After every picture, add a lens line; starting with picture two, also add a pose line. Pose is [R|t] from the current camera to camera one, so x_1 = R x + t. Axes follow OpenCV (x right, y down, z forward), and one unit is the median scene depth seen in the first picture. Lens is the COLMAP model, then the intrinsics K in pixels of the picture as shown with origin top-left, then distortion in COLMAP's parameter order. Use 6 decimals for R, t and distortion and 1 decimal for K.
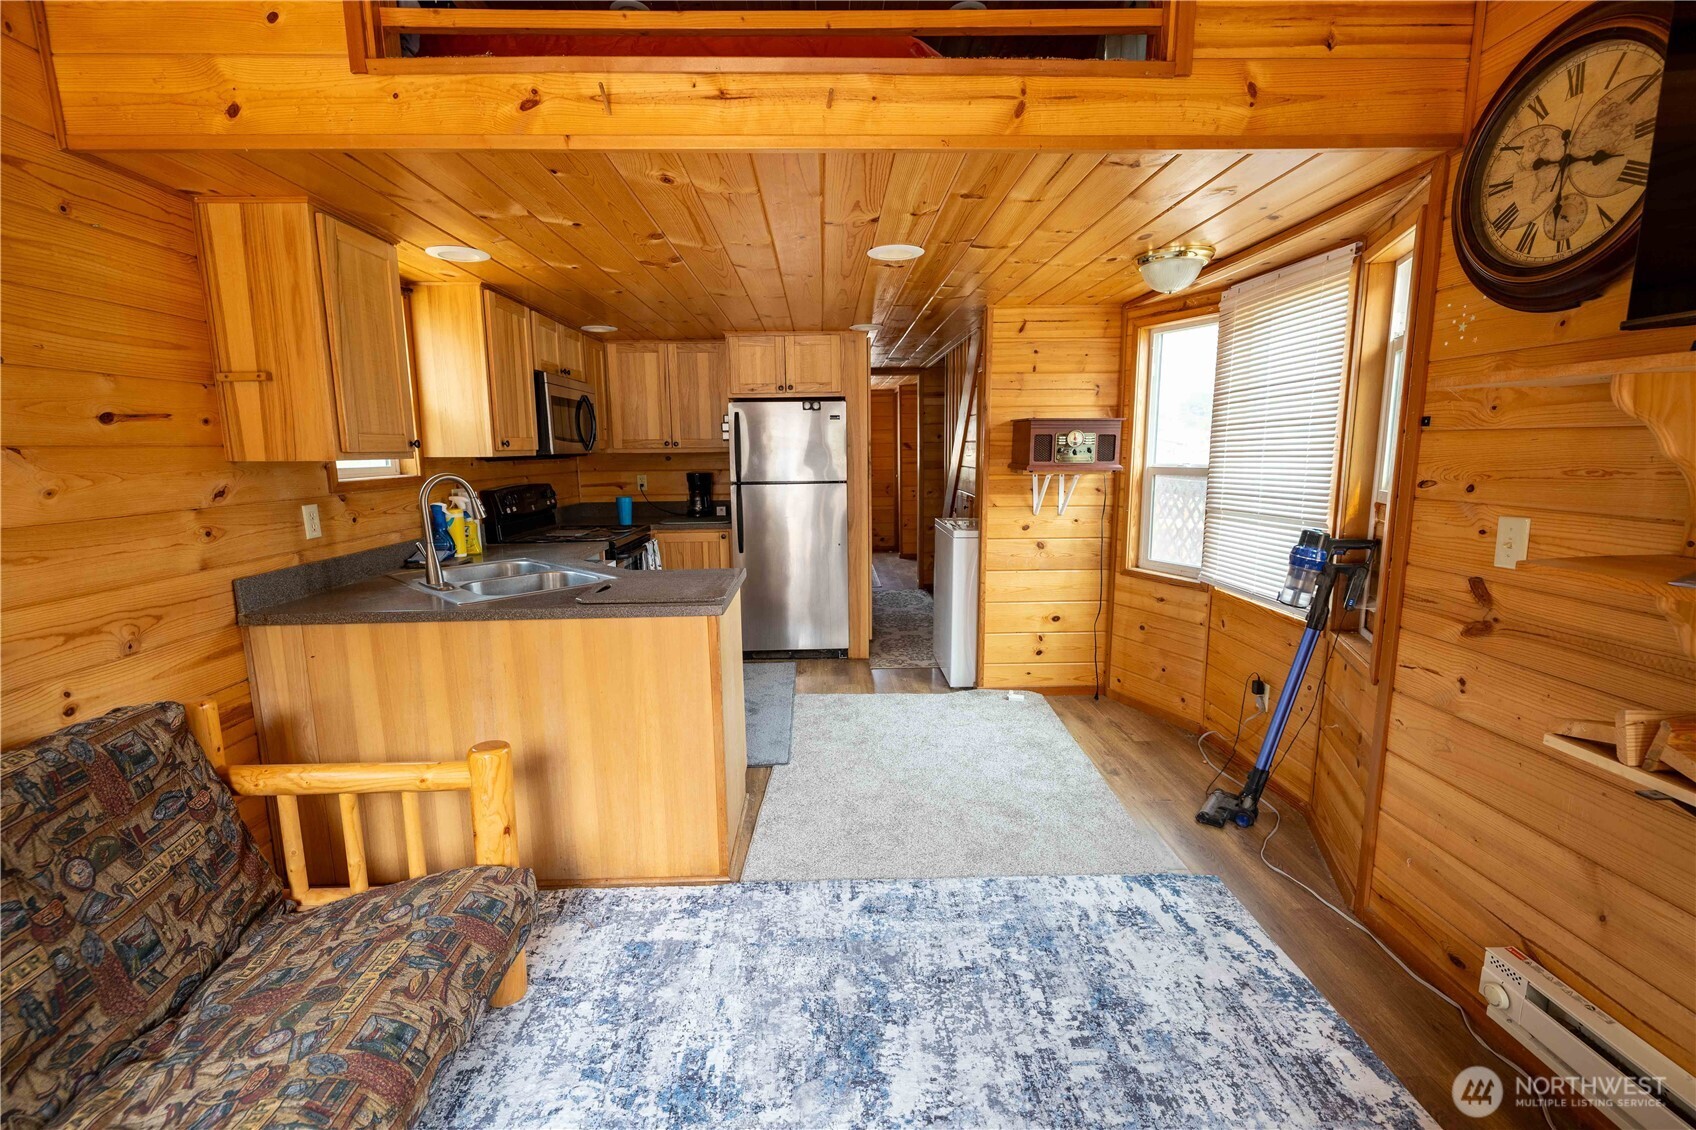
lens RADIAL K [[718.9, 0, 845.9], [0, 718.9, 565.6], [0, 0, 1]] dist [-0.001444, 0.000116]
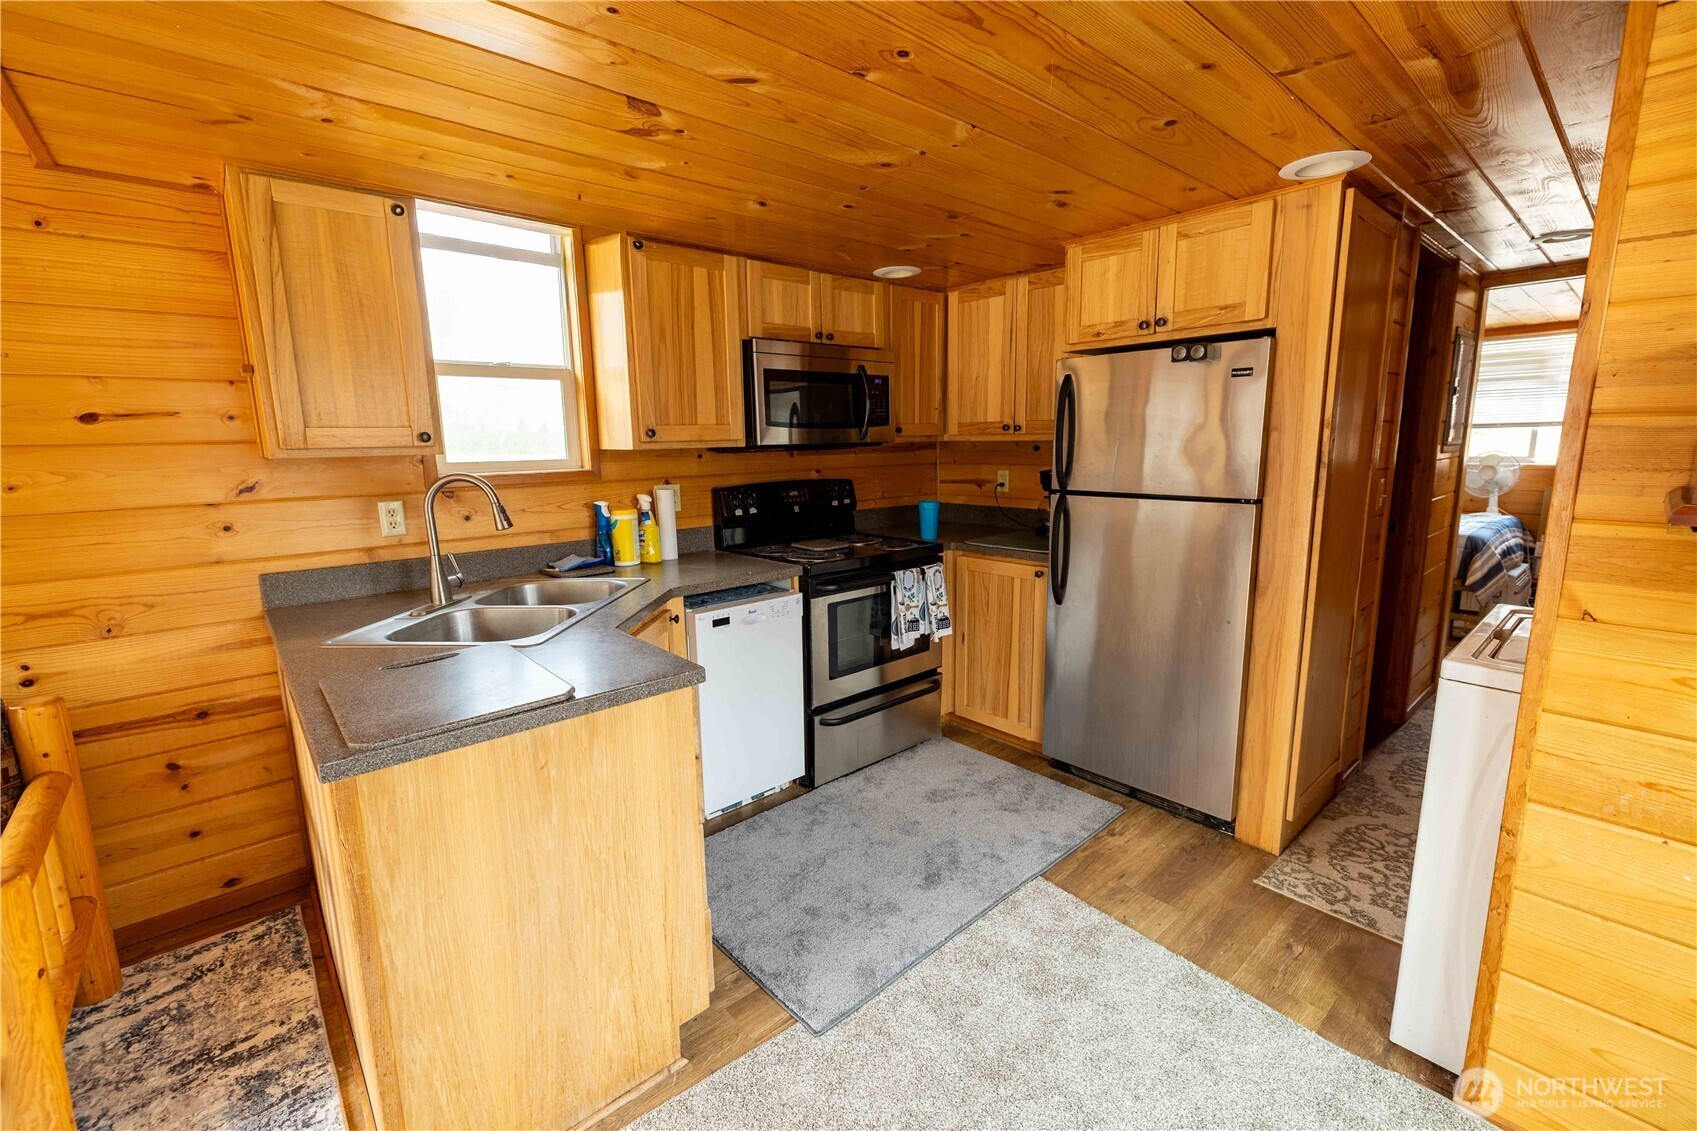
lens RADIAL K [[719.4, 0, 846.3], [0, 719.4, 560.6], [0, 0, 1]] dist [-0.001444, 0.000116]
pose [[0.631829, 0.131915, -0.763800, 0.272937], [-0.115664, 0.990424, 0.075376, -0.106898], [0.766429, 0.040719, 0.641037, 0.614652]]
